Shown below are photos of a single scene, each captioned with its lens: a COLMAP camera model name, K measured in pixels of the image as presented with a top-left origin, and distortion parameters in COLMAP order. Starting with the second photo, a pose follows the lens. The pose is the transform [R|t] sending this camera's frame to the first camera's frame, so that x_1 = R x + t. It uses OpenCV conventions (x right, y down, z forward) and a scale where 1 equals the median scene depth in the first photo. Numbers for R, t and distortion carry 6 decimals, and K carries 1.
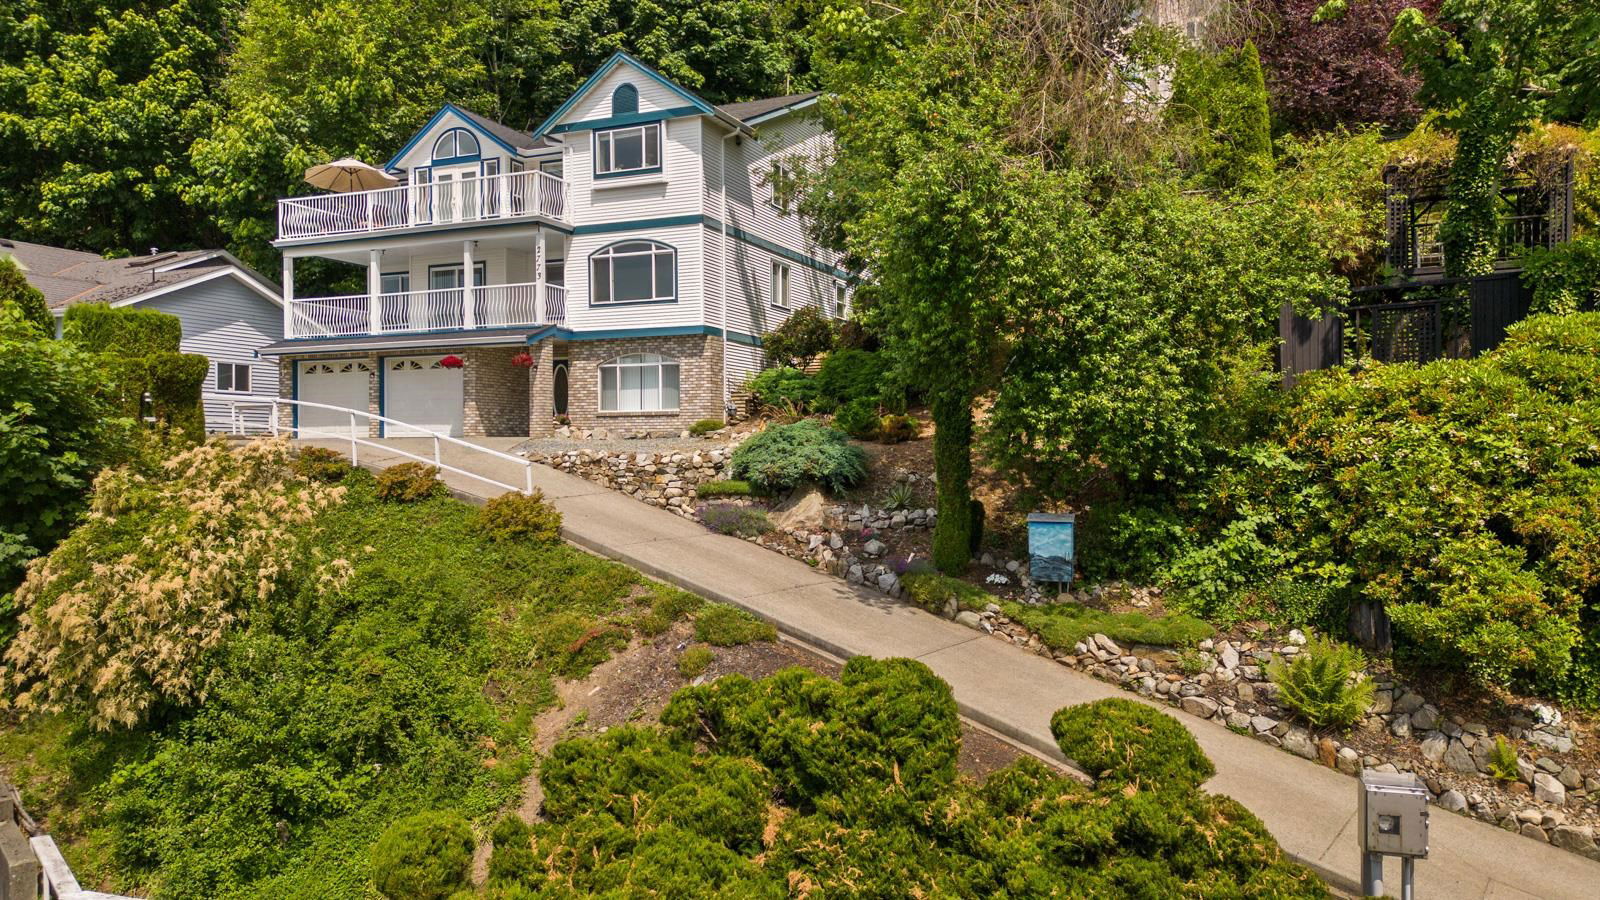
lens RADIAL K [[1113.5, 0, 805.4], [0, 1113.5, 452.2], [0, 0, 1]] dist [0.090198, -0.089819]
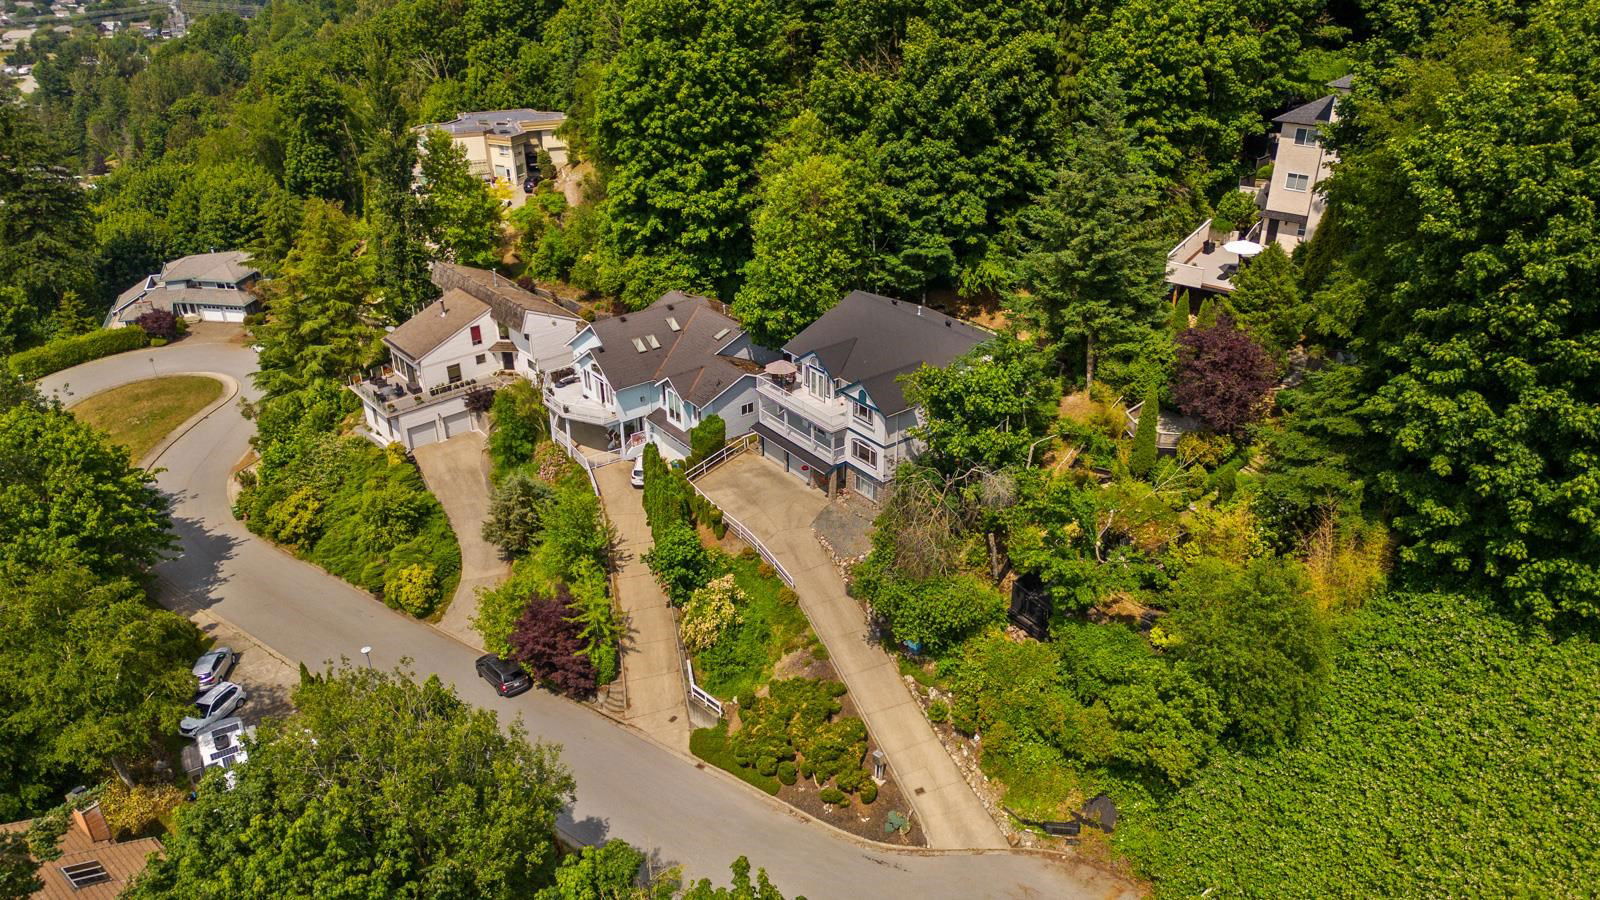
lens RADIAL K [[1113.5, 0, 805.4], [0, 1113.5, 452.2], [0, 0, 1]] dist [0.090198, -0.089819]
pose [[0.875393, 0.227835, -0.426355, 0.796365], [0.000362, 0.881661, 0.471883, -1.319015], [0.483412, -0.413238, 0.771717, -1.038797]]
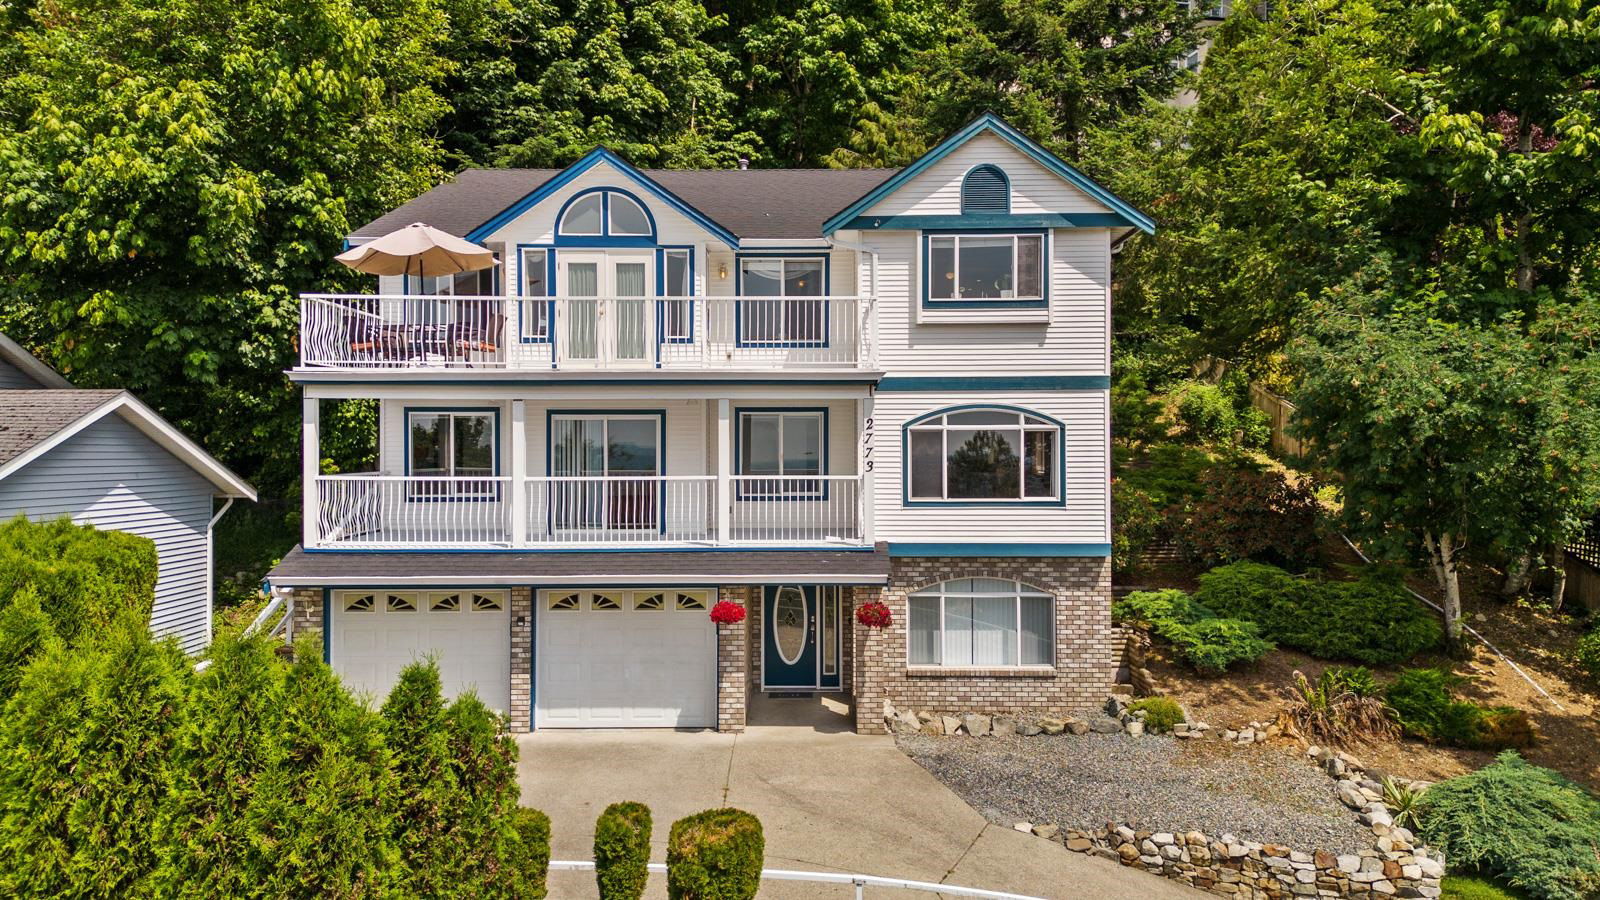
lens RADIAL K [[1113.5, 0, 805.4], [0, 1113.5, 452.2], [0, 0, 1]] dist [0.090198, -0.089819]
pose [[0.918914, 0.001523, 0.394454, -0.467392], [-0.002035, 0.999998, 0.000879, -0.151998], [-0.394452, -0.001611, 0.918915, 0.418965]]
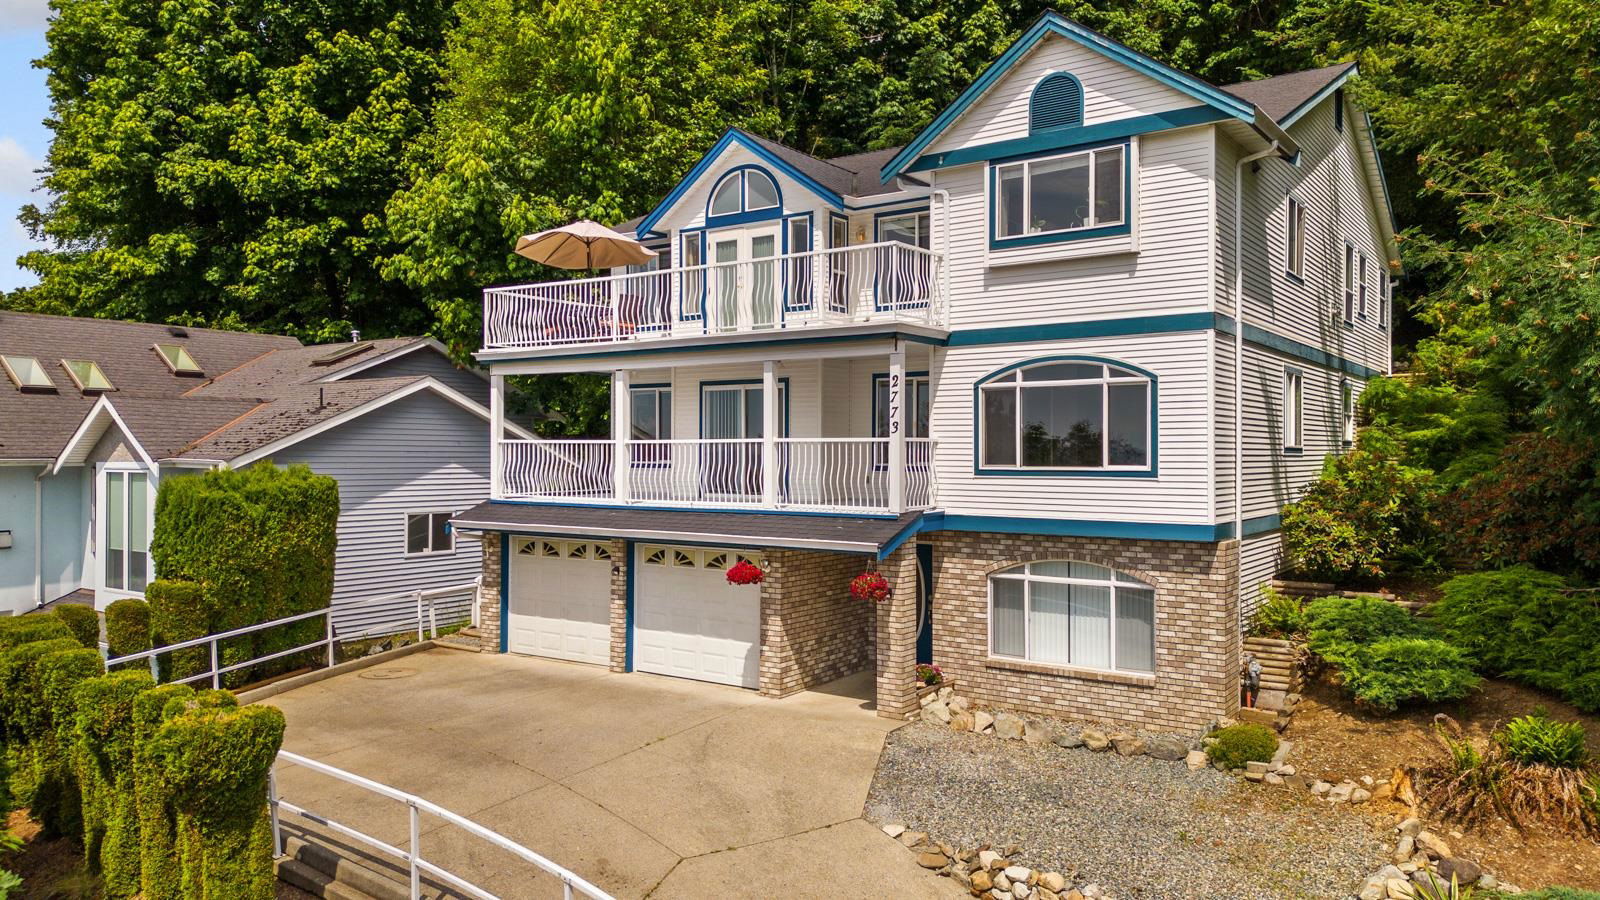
lens RADIAL K [[1113.5, 0, 805.4], [0, 1113.5, 452.2], [0, 0, 1]] dist [0.090198, -0.089819]
pose [[0.980488, 0.006144, -0.196485, -0.158002], [-0.006463, 0.999979, -0.000979, -0.132143], [0.196475, 0.002230, 0.980506, 0.408499]]
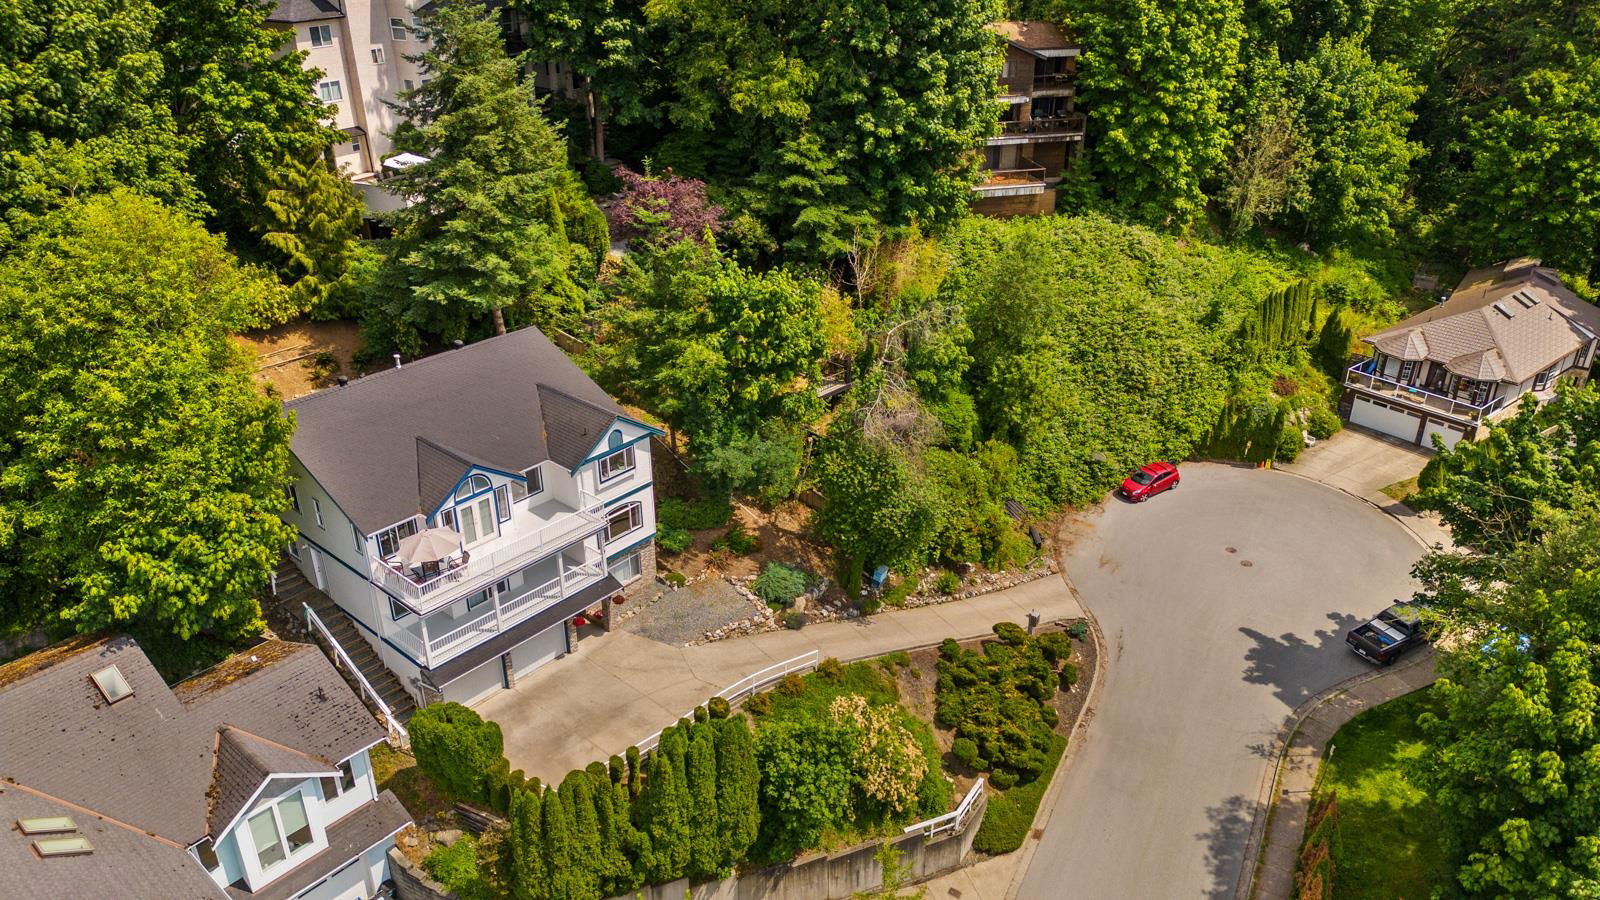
lens RADIAL K [[1113.5, 0, 805.4], [0, 1113.5, 452.2], [0, 0, 1]] dist [0.090198, -0.089819]
pose [[0.306459, -0.423205, 0.852631, -1.417595], [0.003238, 0.896189, 0.443661, -0.970942], [-0.951878, -0.133203, 0.276015, 0.230141]]
